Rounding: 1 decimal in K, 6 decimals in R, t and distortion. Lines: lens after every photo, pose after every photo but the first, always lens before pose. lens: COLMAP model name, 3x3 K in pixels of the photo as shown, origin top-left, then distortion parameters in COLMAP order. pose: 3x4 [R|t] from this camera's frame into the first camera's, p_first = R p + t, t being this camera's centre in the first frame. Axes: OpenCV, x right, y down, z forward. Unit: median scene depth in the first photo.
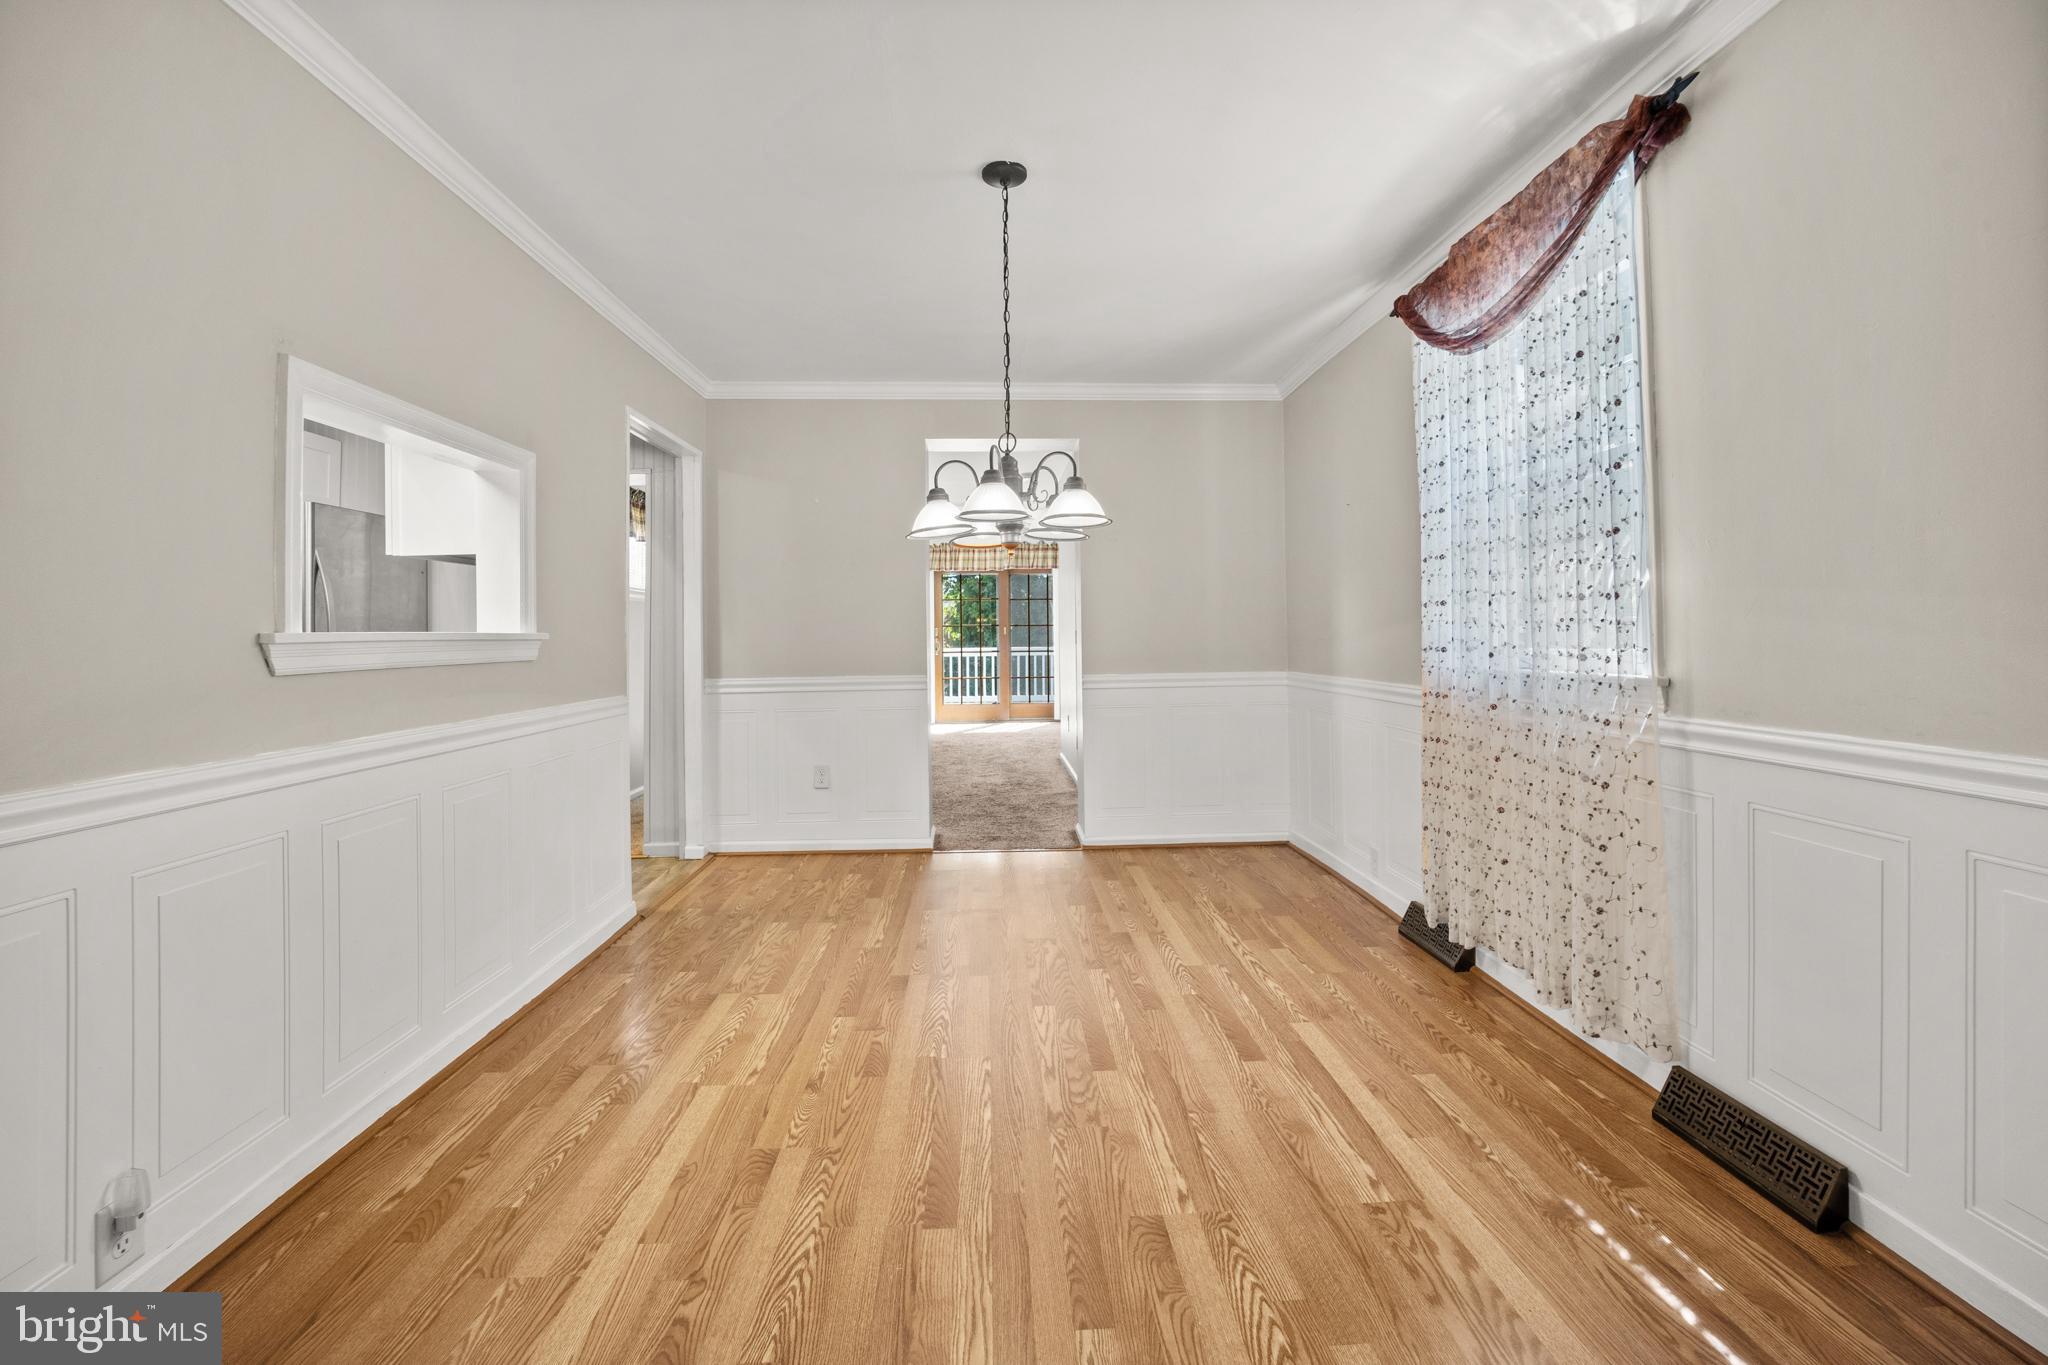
lens RADIAL K [[877.0, 0, 1030.7], [0, 877.0, 639.6], [0, 0, 1]] dist [-0.000472, -0.008036]
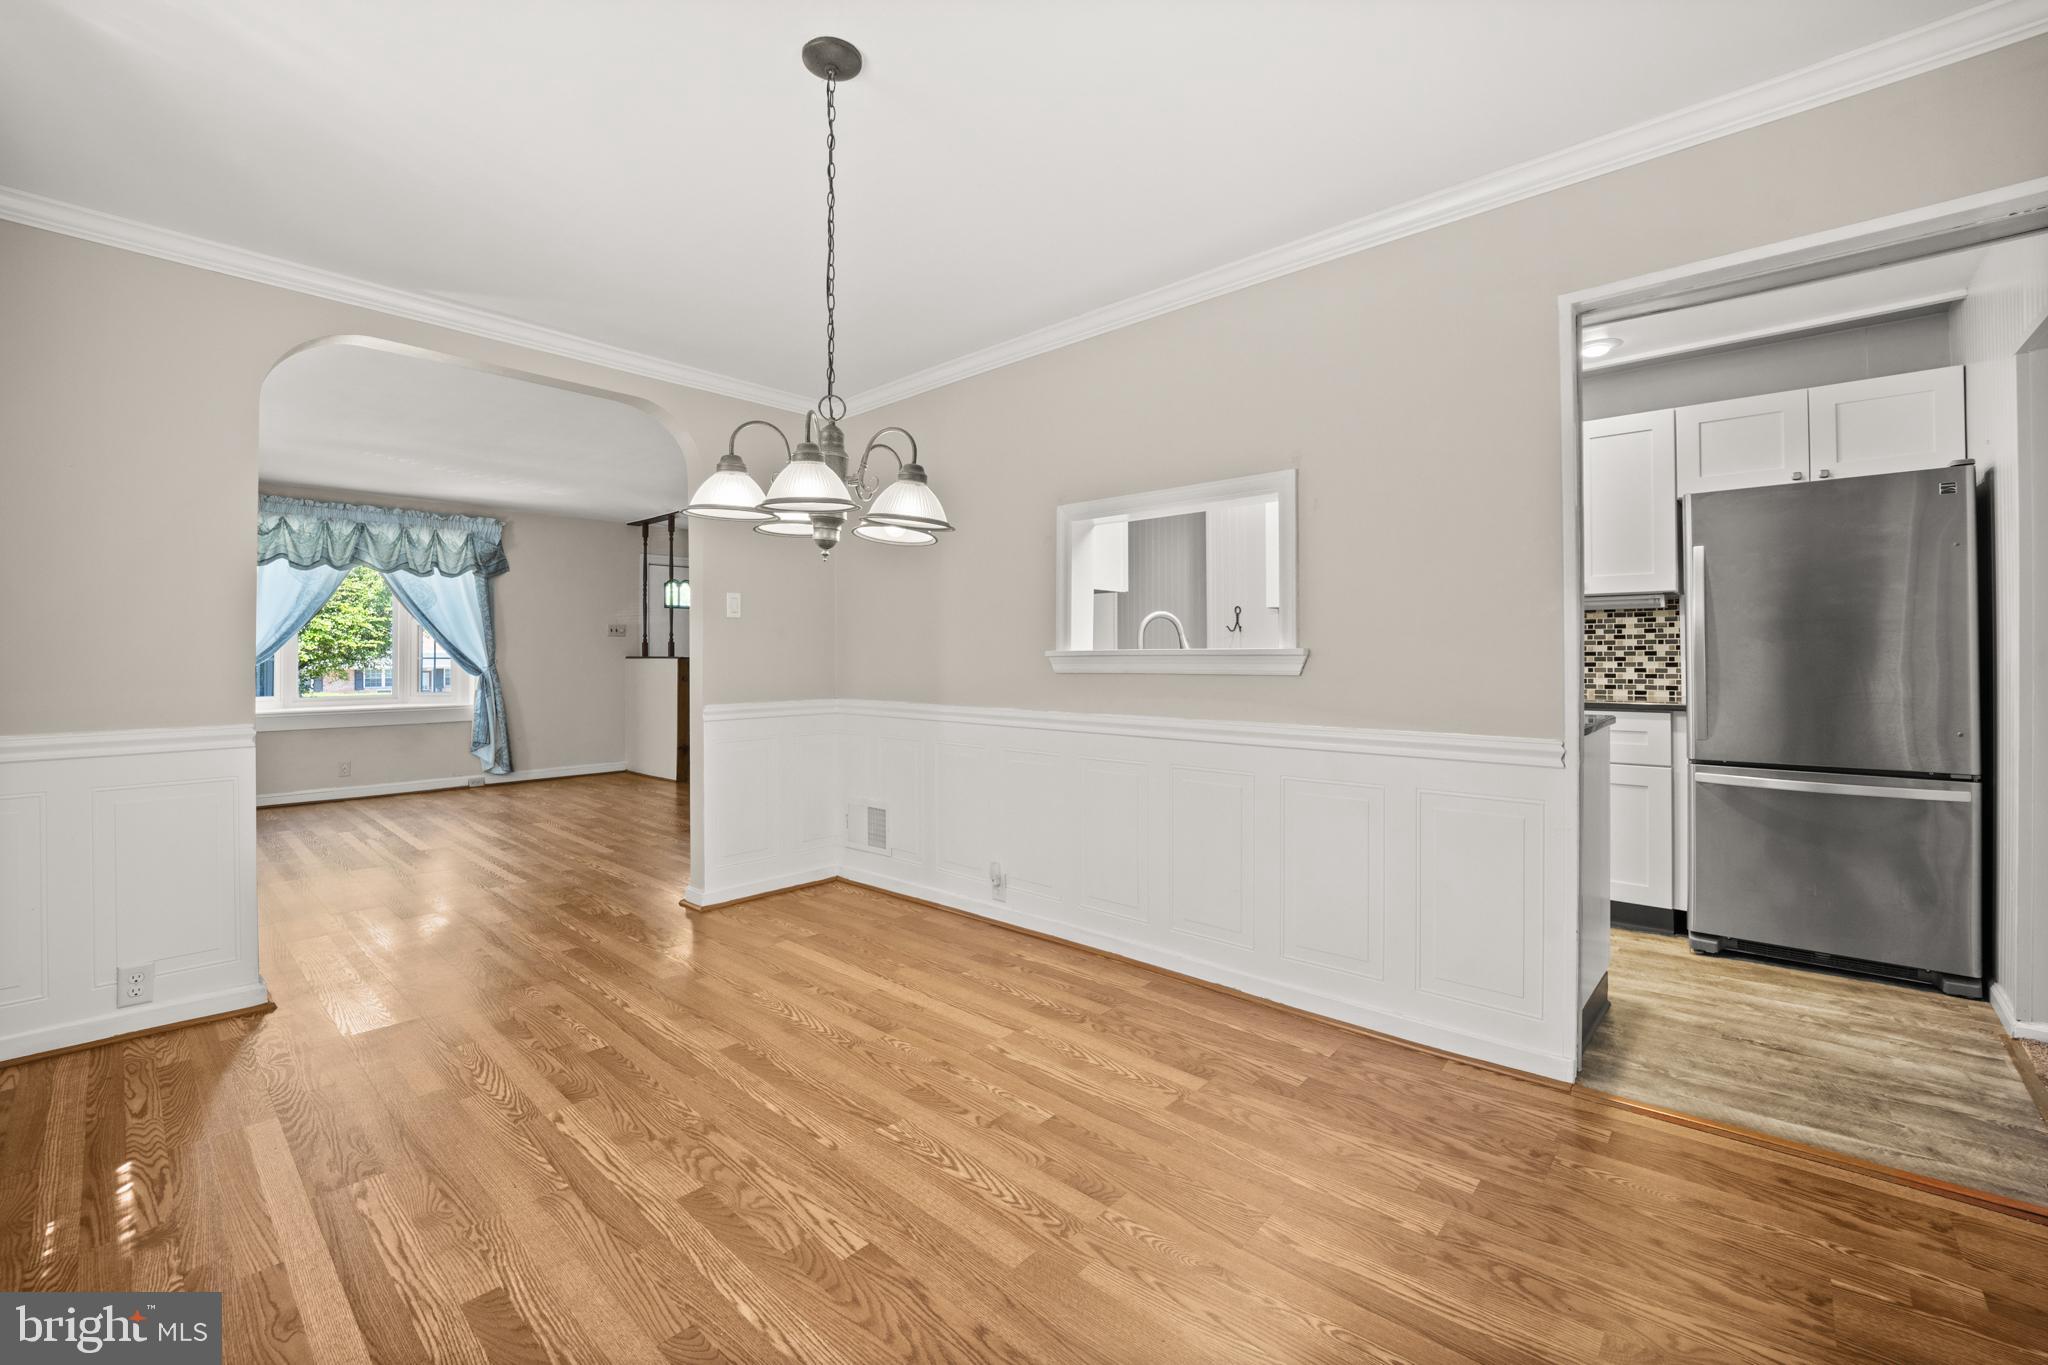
lens RADIAL K [[846.7, 0, 1016.2], [0, 846.7, 675.4], [0, 0, 1]] dist [-0.003418, -0.001041]
pose [[-0.715755, 0.038553, -0.697286, 0.439345], [0.014940, 0.999092, 0.039905, -0.025470], [0.698191, 0.018145, -0.715681, 1.940840]]
